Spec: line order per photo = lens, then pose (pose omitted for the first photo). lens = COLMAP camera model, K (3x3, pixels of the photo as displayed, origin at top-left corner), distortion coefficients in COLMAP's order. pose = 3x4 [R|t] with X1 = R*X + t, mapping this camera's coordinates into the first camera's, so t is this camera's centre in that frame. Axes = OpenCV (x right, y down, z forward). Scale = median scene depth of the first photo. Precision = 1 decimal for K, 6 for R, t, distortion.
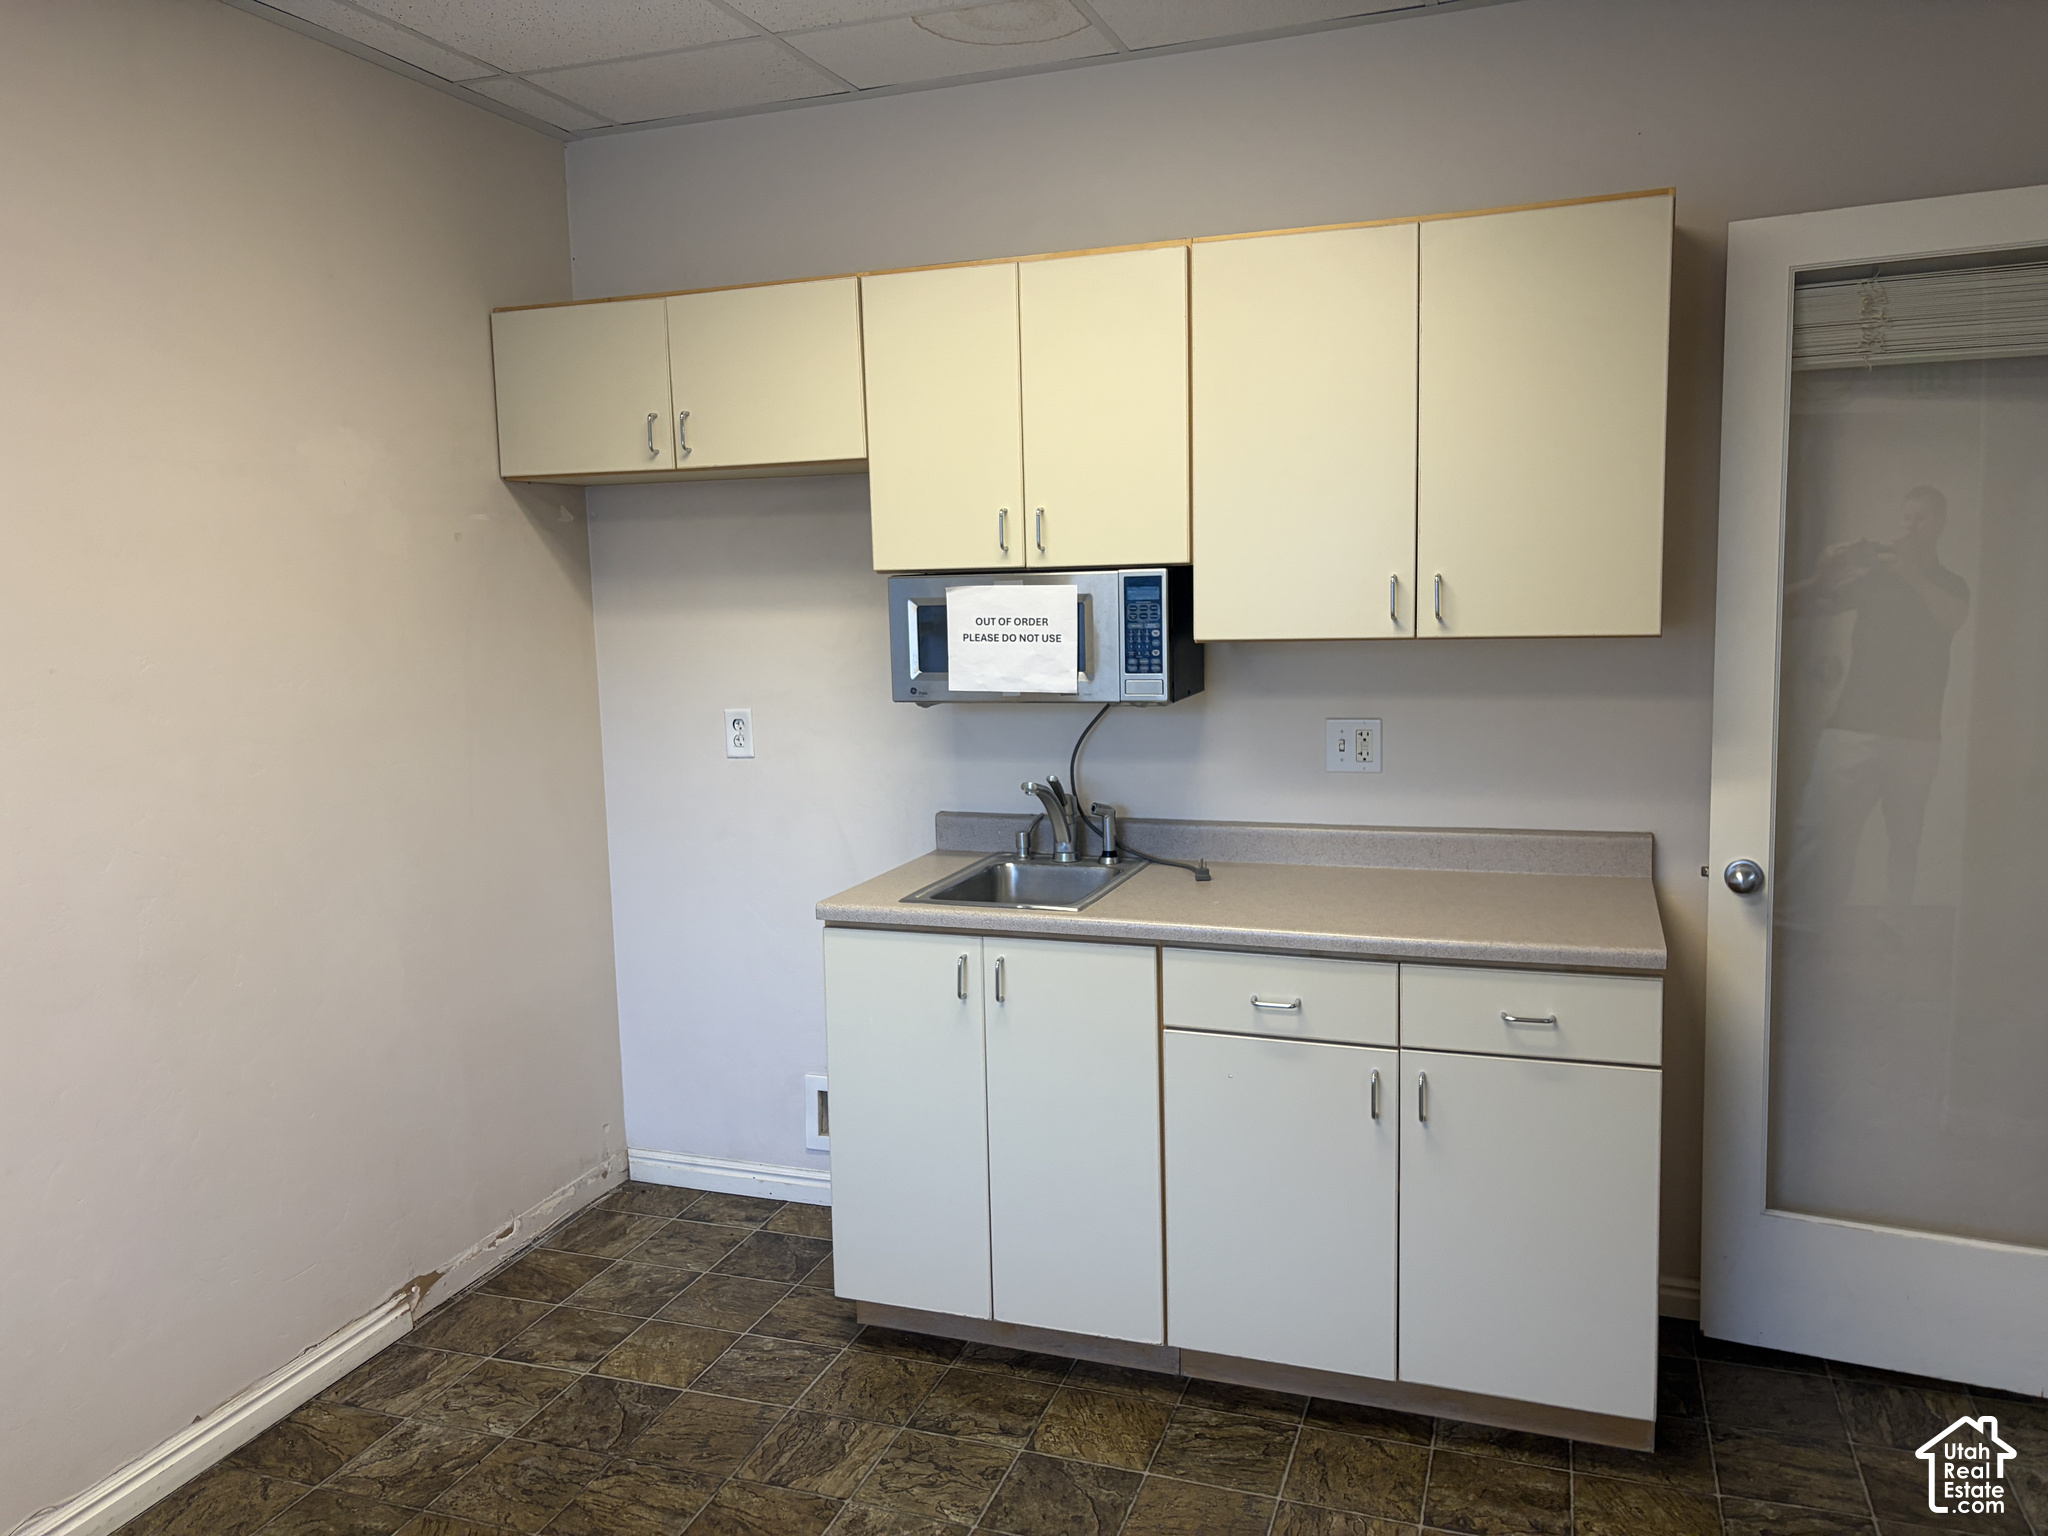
lens RADIAL K [[1560.0, 0, 1028.4], [0, 1560.0, 773.3], [0, 0, 1]] dist [0.041147, -0.002487]
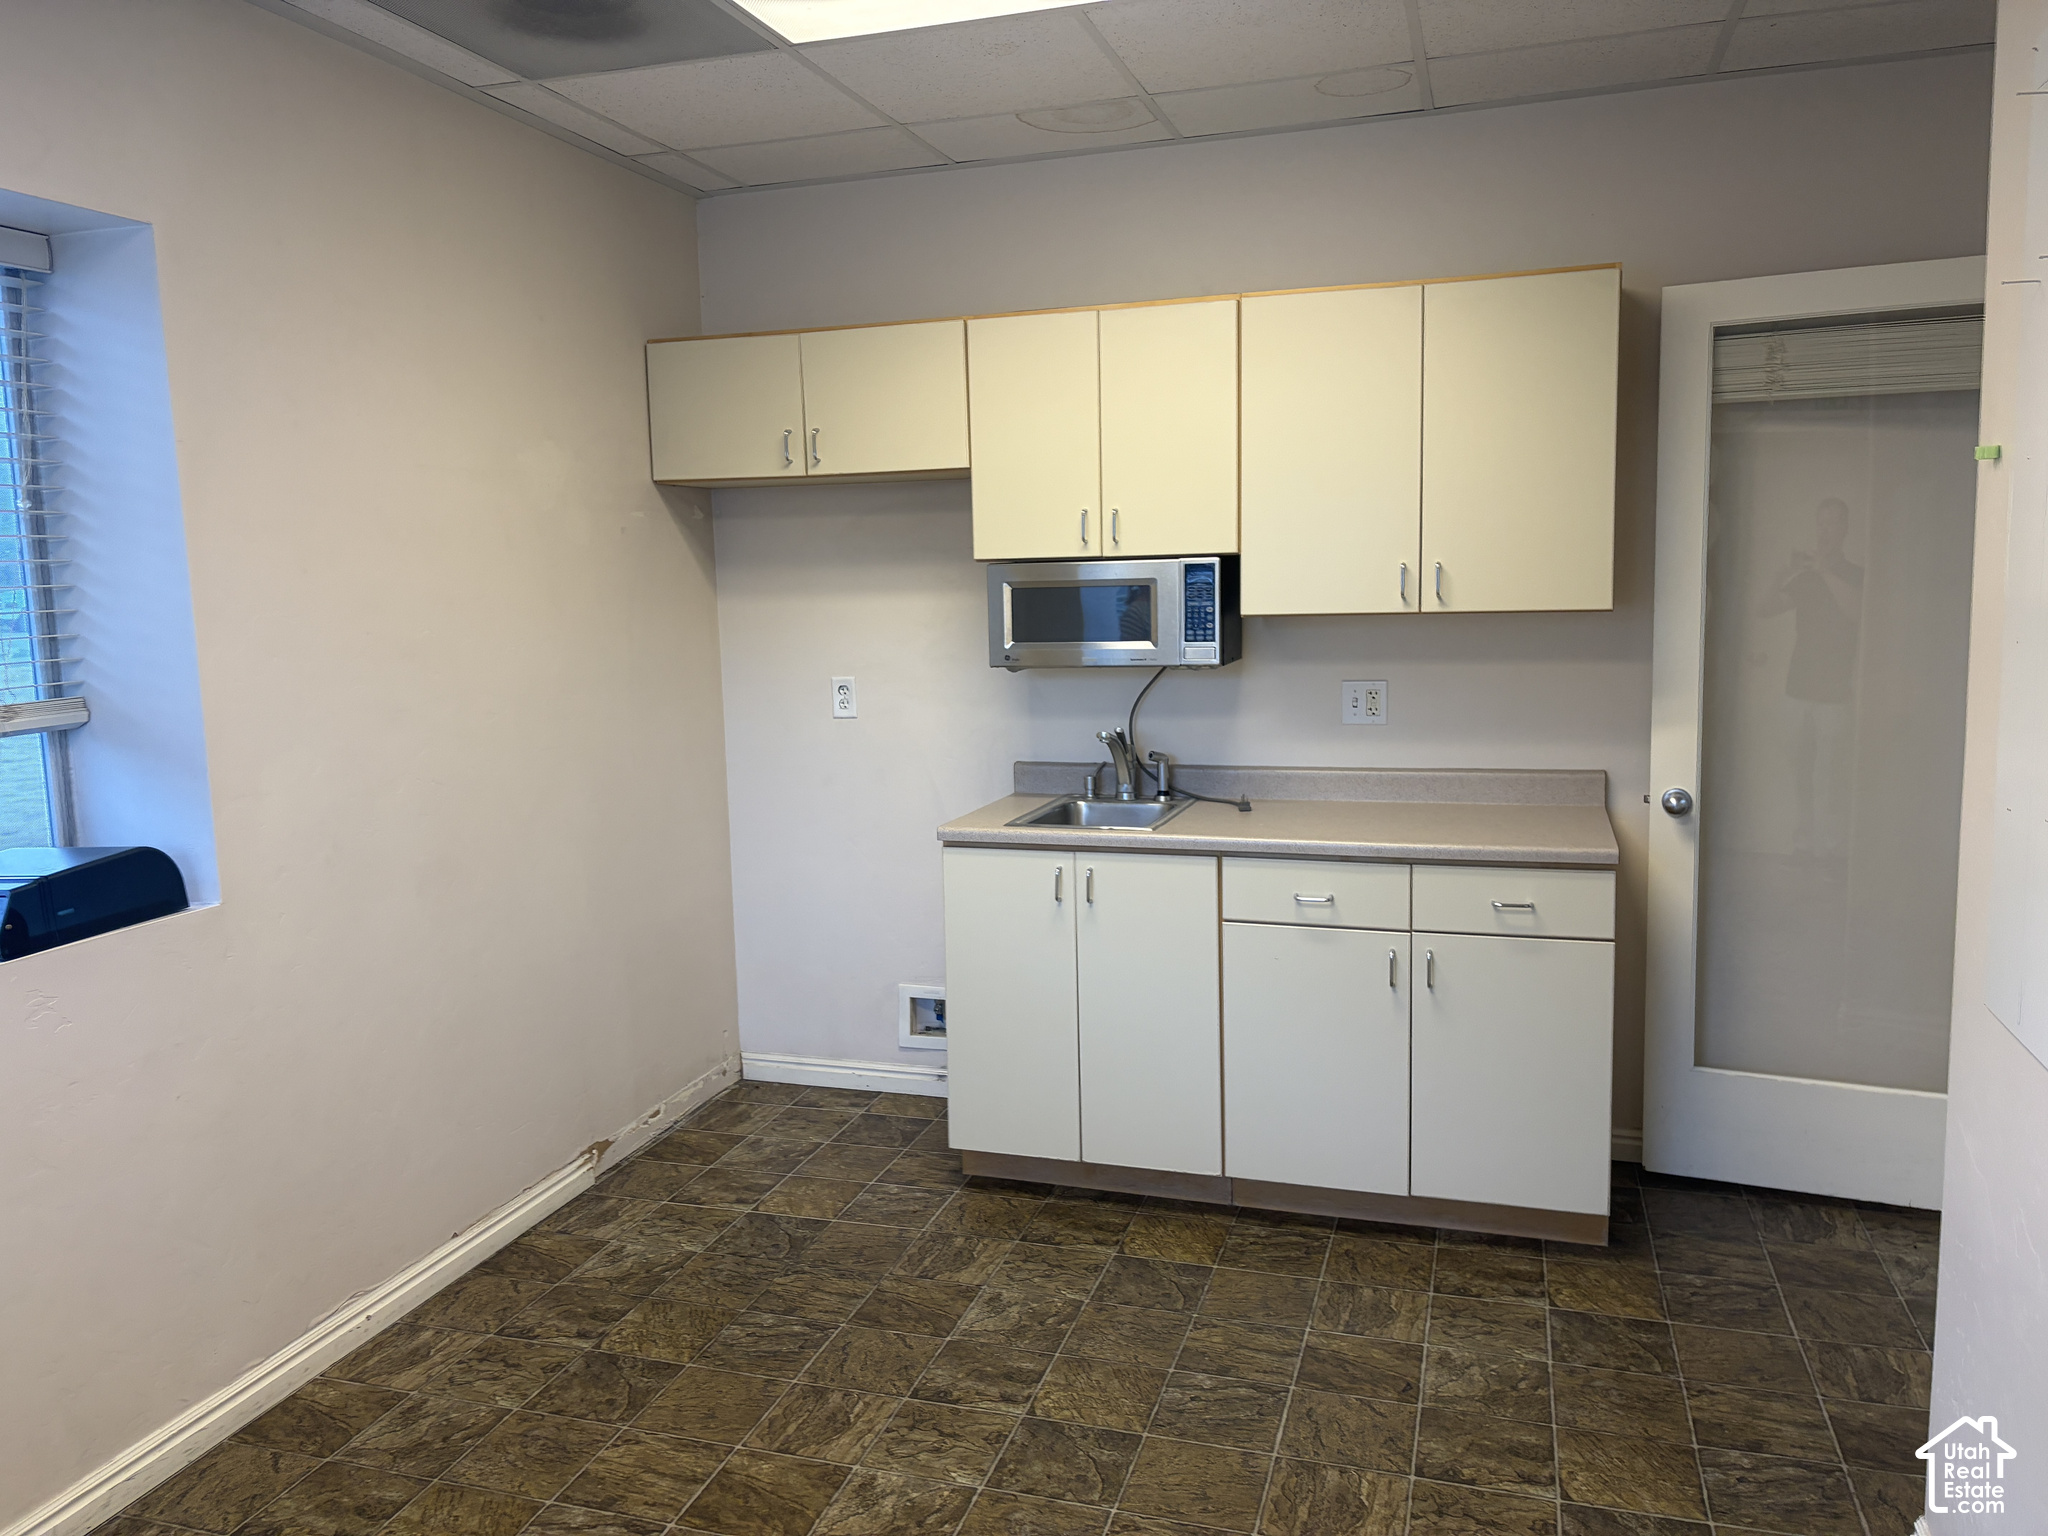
lens RADIAL K [[1587.5, 0, 1024.0], [0, 1587.5, 768.0], [0, 0, 1]] dist [0.057804, -0.006846]
pose [[0.999202, -0.000439, 0.039936, -0.116826], [0.000833, 0.999951, -0.009853, 0.048798], [-0.039930, 0.009878, 0.999154, -0.257134]]
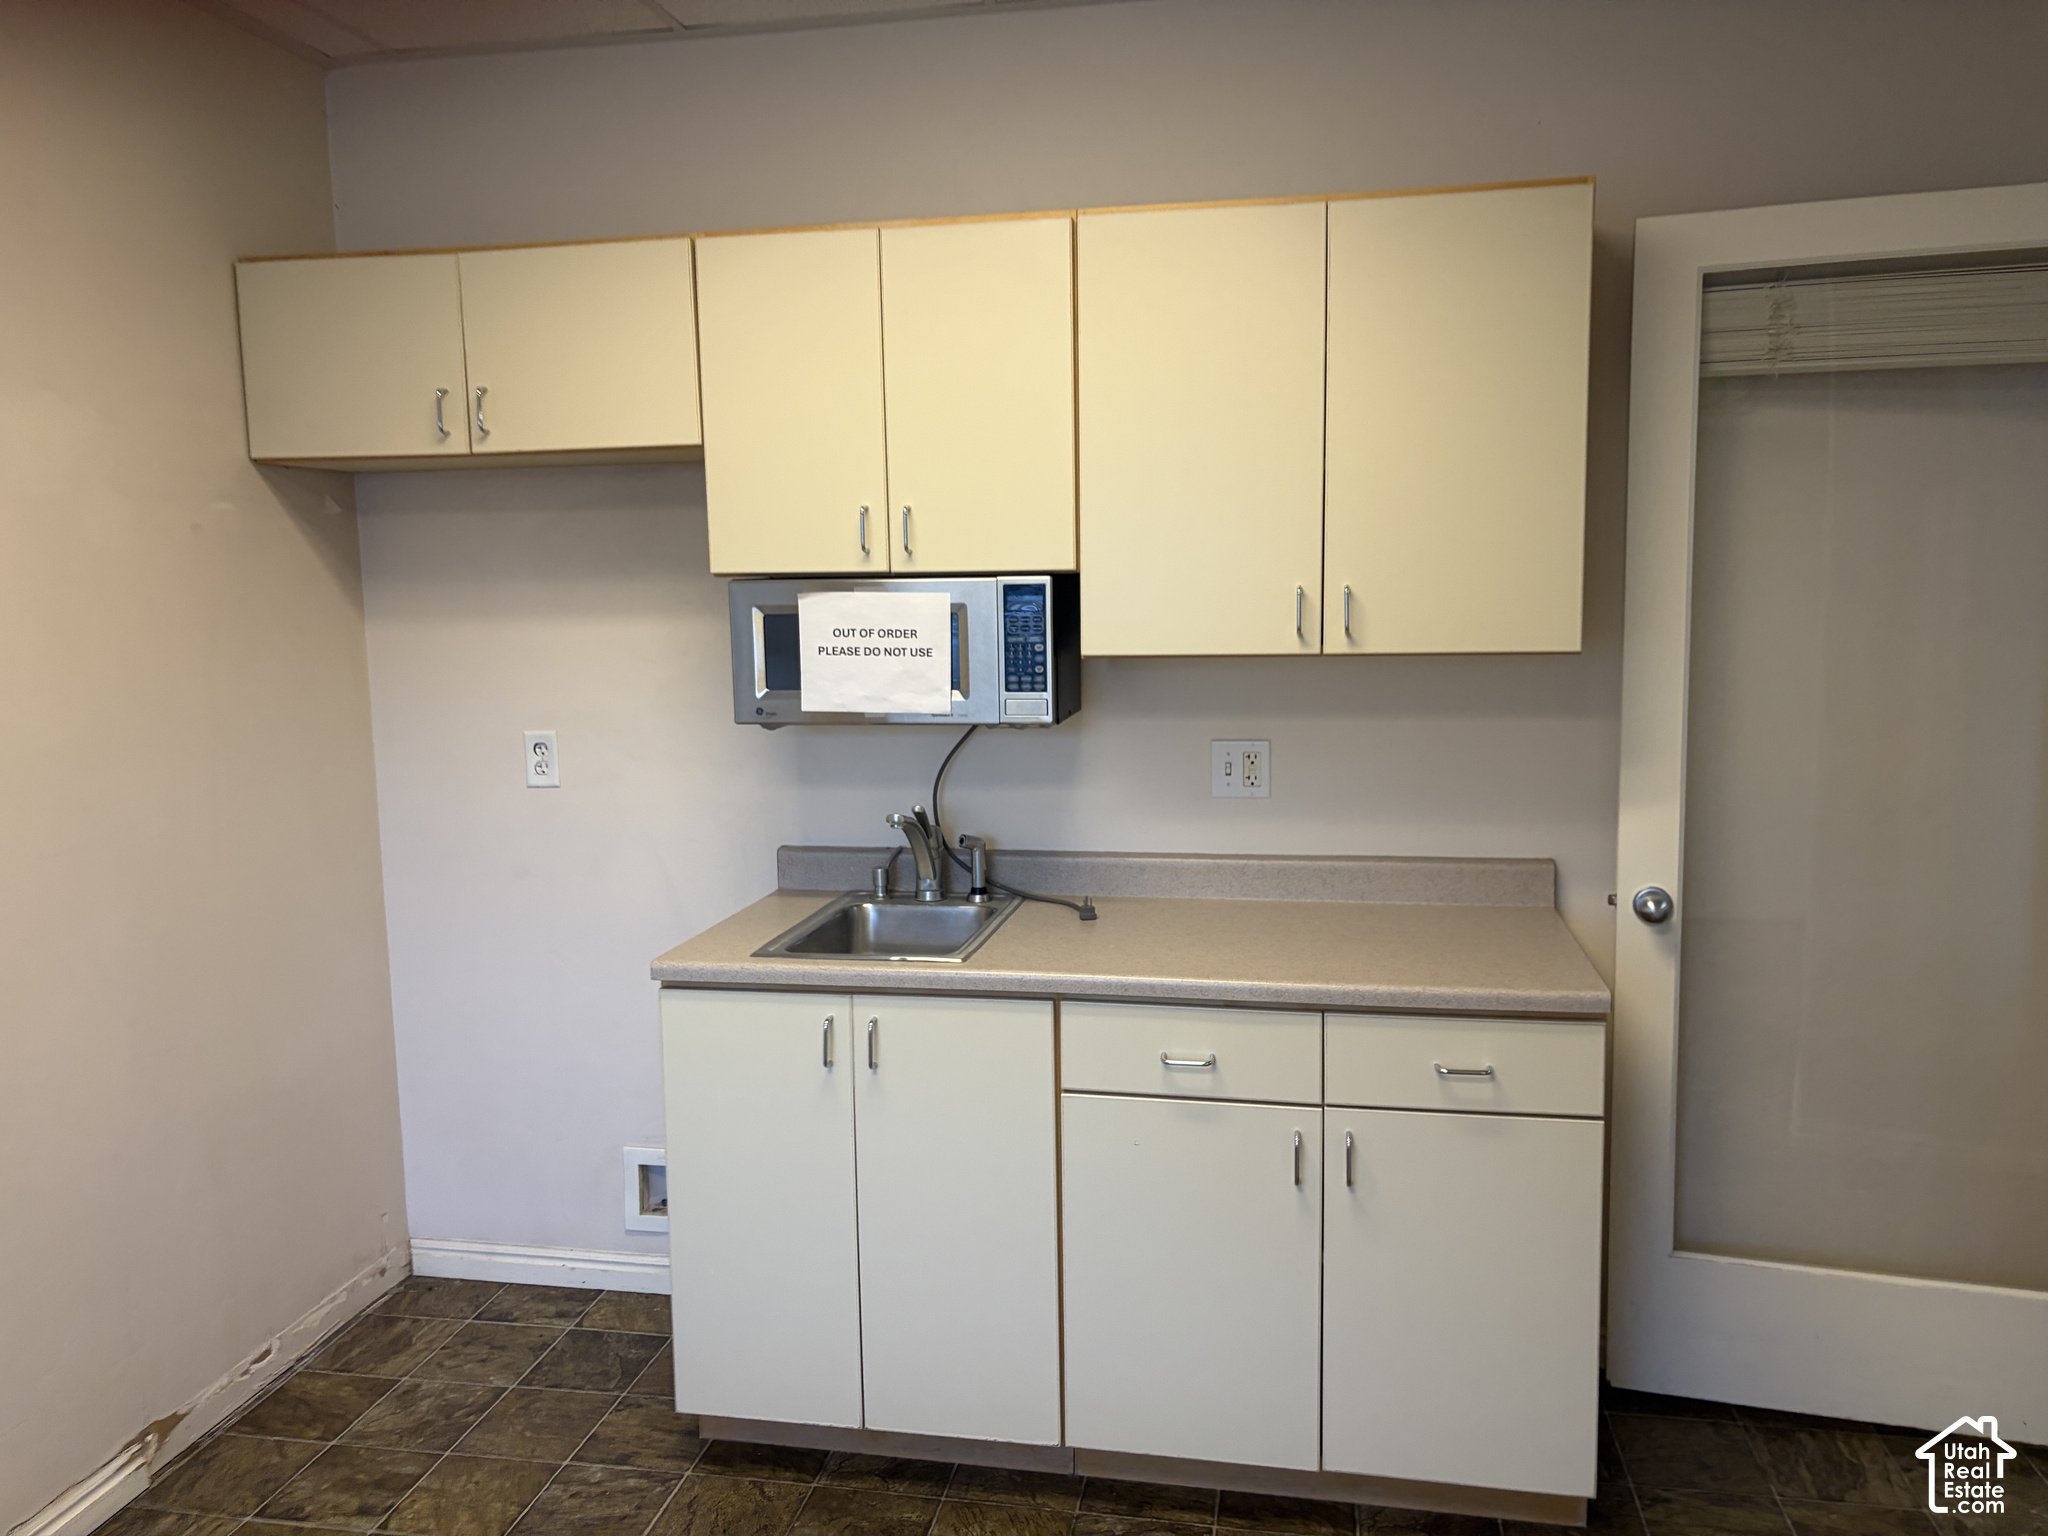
lens RADIAL K [[1537.8, 0, 1035.8], [0, 1537.8, 771.2], [0, 0, 1]] dist [0.040505, -0.005130]
pose [[0.987473, -0.009488, 0.157504, -0.060350], [0.010202, 0.999941, -0.003723, -0.015273], [-0.157459, 0.005283, 0.987511, 0.125652]]
